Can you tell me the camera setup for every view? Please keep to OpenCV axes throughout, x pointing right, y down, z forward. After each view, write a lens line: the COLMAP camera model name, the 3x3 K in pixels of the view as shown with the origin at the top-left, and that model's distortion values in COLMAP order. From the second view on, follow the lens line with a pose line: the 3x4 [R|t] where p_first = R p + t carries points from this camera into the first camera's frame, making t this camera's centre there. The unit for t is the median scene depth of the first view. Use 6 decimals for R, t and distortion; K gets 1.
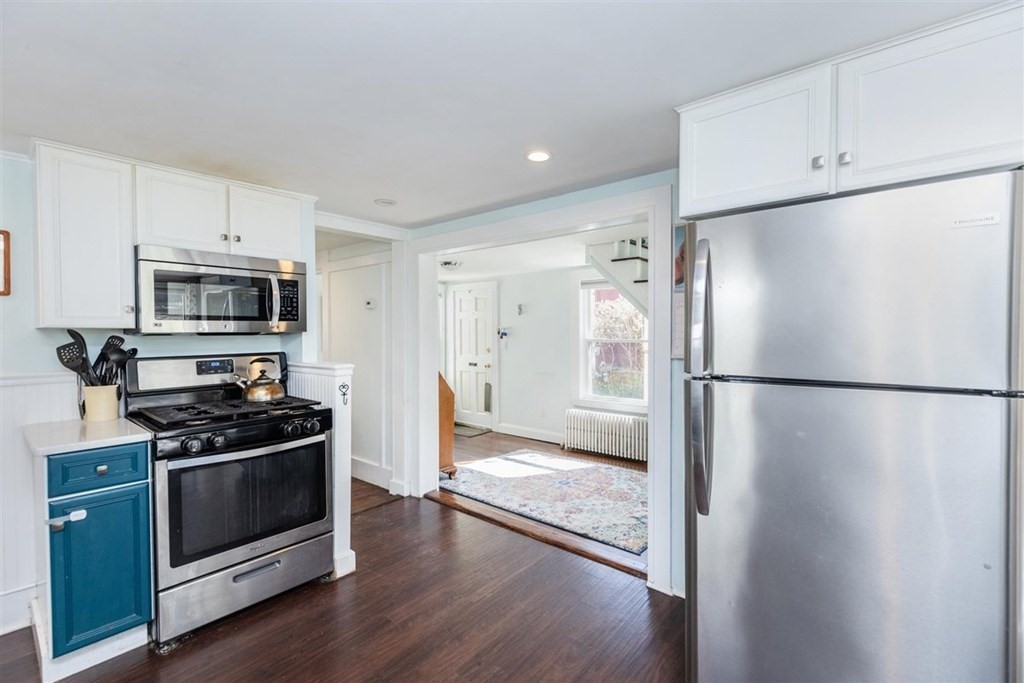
lens RADIAL K [[460.9, 0, 513.7], [0, 460.9, 338.7], [0, 0, 1]] dist [0.000100, -0.000443]
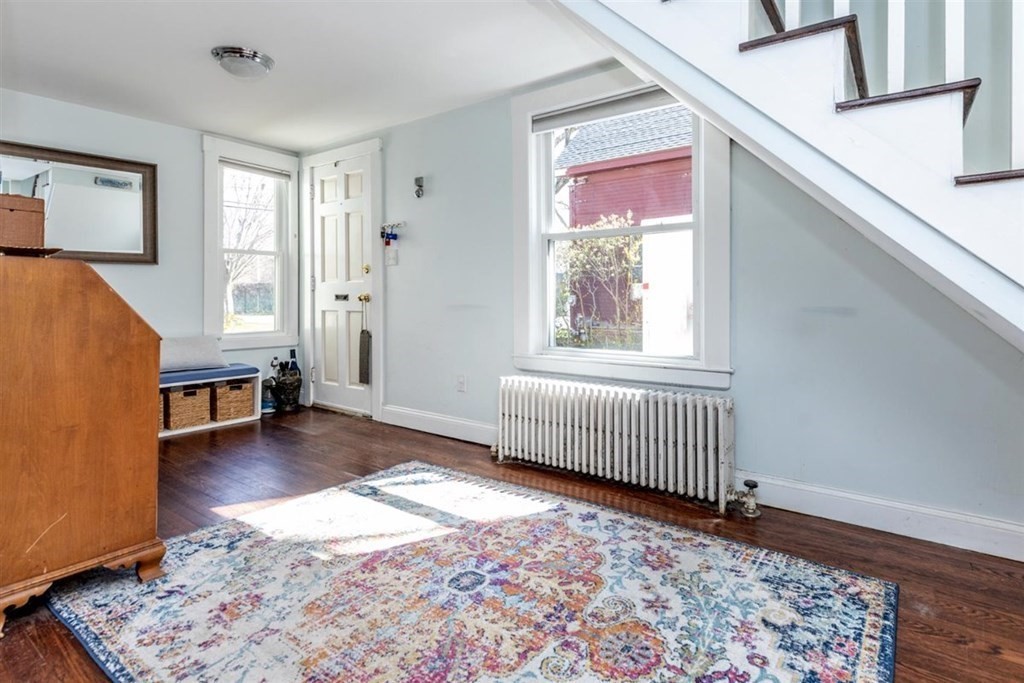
lens RADIAL K [[542.6, 0, 515.0], [0, 542.6, 294.5], [0, 0, 1]] dist [0.003672, 0.000526]
pose [[0.997548, -0.003875, 0.069875, 0.091833], [0.004124, 0.999986, -0.003419, 0.071547], [-0.069861, 0.003699, 0.997550, 0.447355]]
